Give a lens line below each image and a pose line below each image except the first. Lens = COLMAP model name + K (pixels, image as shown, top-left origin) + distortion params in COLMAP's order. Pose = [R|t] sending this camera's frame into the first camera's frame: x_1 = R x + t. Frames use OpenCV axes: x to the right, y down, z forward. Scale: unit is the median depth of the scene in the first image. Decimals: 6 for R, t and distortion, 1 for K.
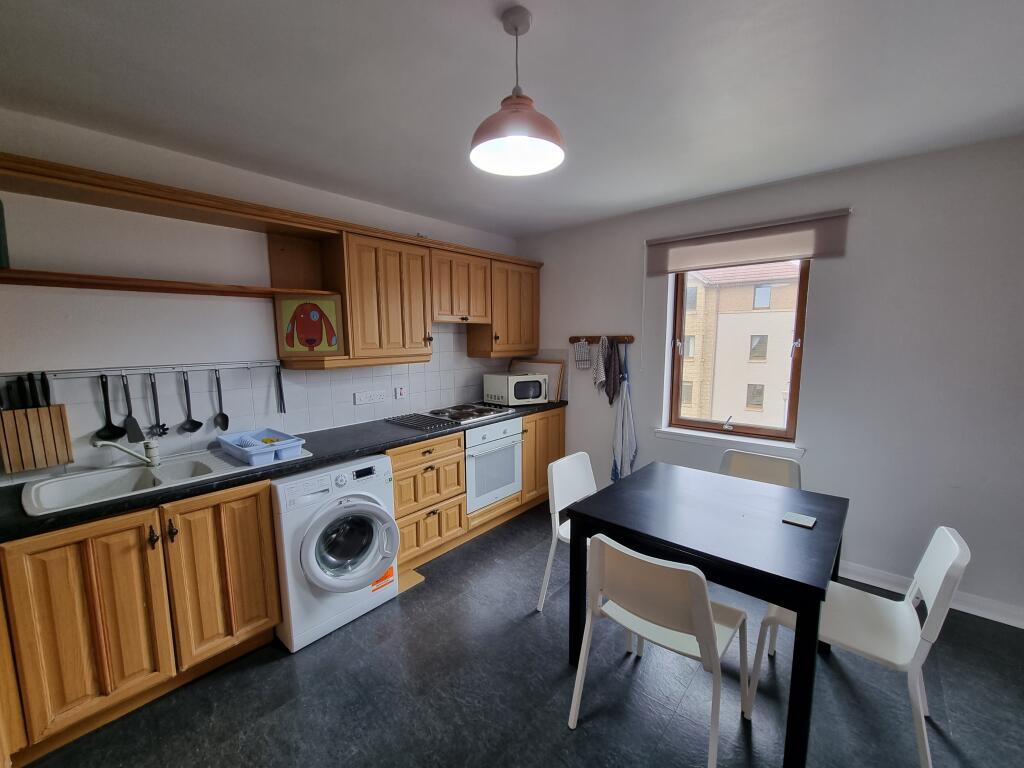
lens RADIAL K [[419.6, 0, 510.2], [0, 419.6, 391.7], [0, 0, 1]] dist [-0.000886, -0.000230]
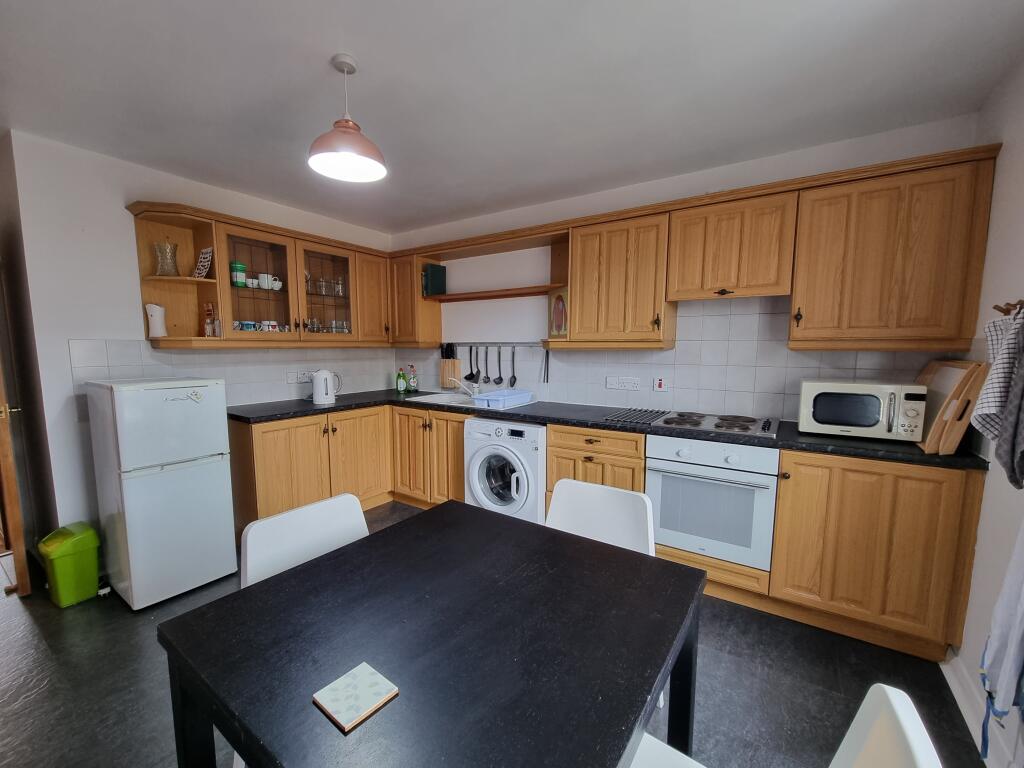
lens RADIAL K [[444.6, 0, 507.4], [0, 444.6, 395.6], [0, 0, 1]] dist [-0.000380, -0.000077]
pose [[0.102218, 0.121303, -0.987338, 0.782198], [-0.130210, 0.985629, 0.107613, -0.041656], [0.986203, 0.117562, 0.116544, 0.709364]]
